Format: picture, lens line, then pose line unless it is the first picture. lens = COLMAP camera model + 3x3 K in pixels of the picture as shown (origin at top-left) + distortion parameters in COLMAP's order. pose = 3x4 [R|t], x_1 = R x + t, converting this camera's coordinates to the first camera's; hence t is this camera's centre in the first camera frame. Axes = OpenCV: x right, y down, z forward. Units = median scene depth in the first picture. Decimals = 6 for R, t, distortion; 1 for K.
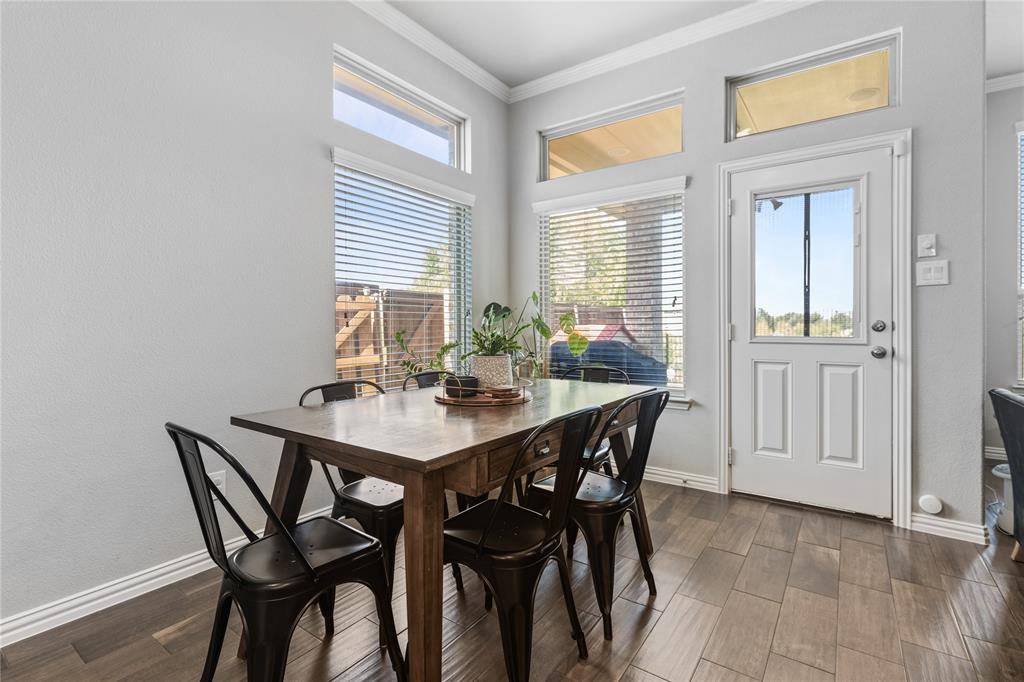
lens RADIAL K [[475.7, 0, 511.2], [0, 475.7, 326.2], [0, 0, 1]] dist [0.001682, -0.000081]
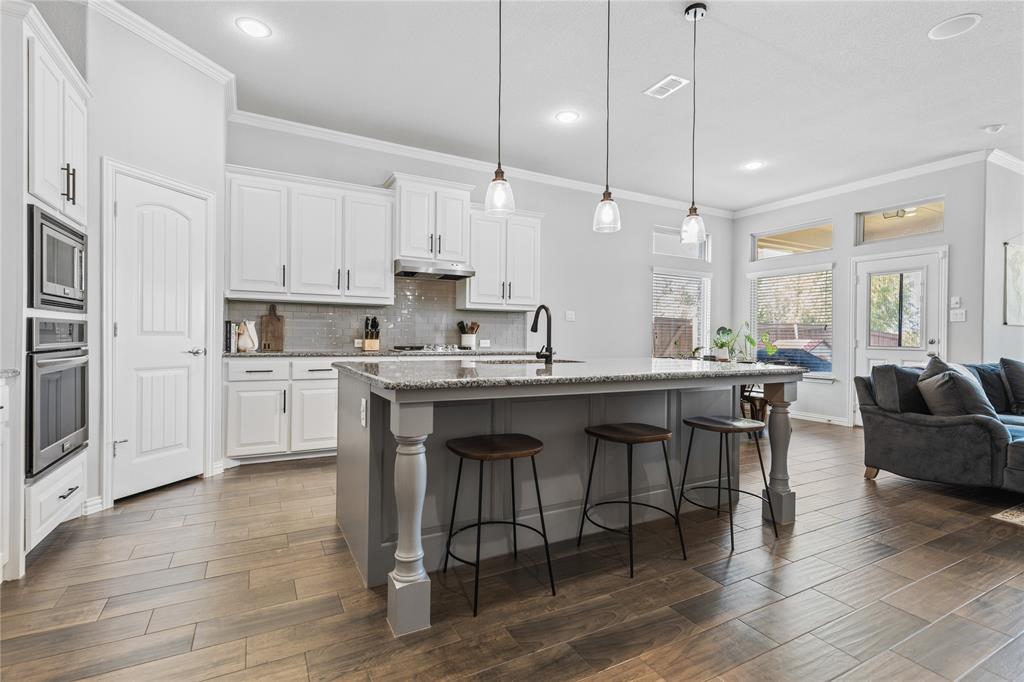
lens RADIAL K [[476.7, 0, 503.3], [0, 476.7, 338.3], [0, 0, 1]] dist [0.001438, -0.000060]
pose [[0.890836, 0.015529, -0.454060, 0.064035], [-0.017038, 0.999855, 0.000766, 0.014123], [0.454006, 0.007054, 0.890971, -1.434171]]
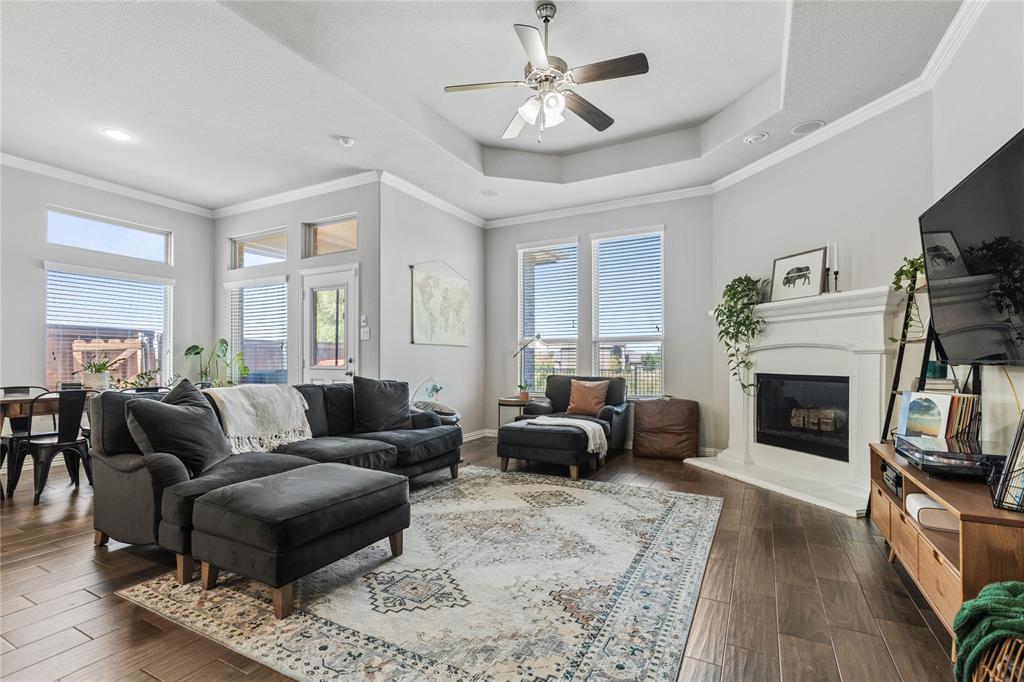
lens RADIAL K [[472.5, 0, 508.2], [0, 472.5, 356.8], [0, 0, 1]] dist [0.005269, 0.000414]
pose [[0.992441, 0.003512, 0.122671, 1.041120], [-0.002126, 0.999932, -0.011427, 0.006400], [-0.122703, 0.011079, 0.992382, -0.906784]]
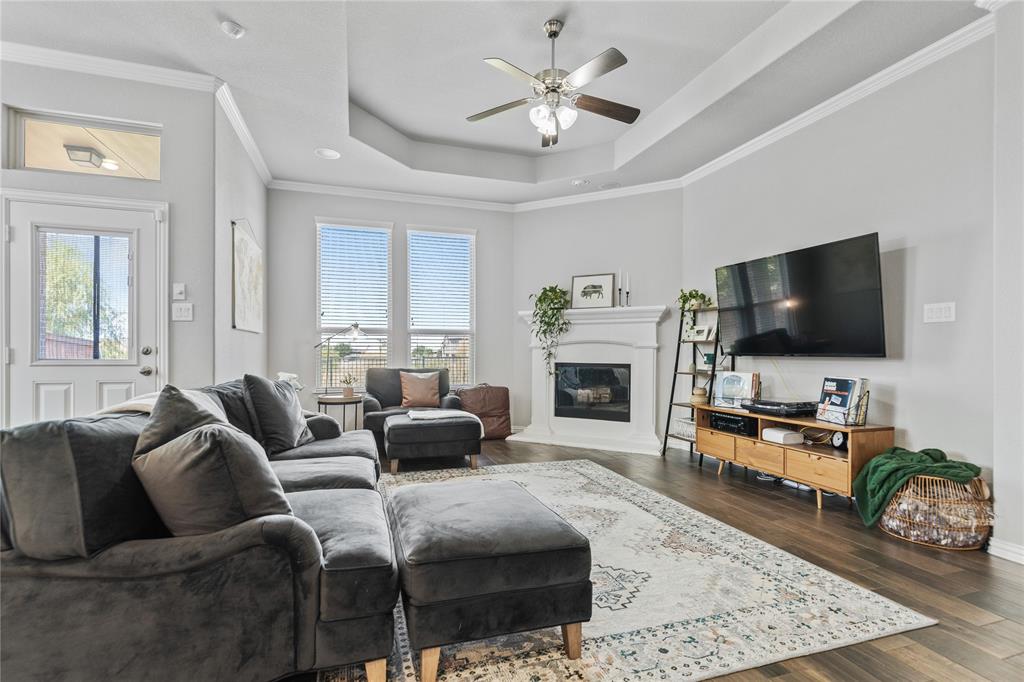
lens RADIAL K [[471.2, 0, 503.1], [0, 471.2, 352.5], [0, 0, 1]] dist [0.003665, -0.000030]
pose [[0.601370, 0.004507, 0.798958, 0.295077], [-0.003204, 0.999990, -0.003230, 0.005286], [-0.798964, -0.000618, 0.601378, -0.465842]]
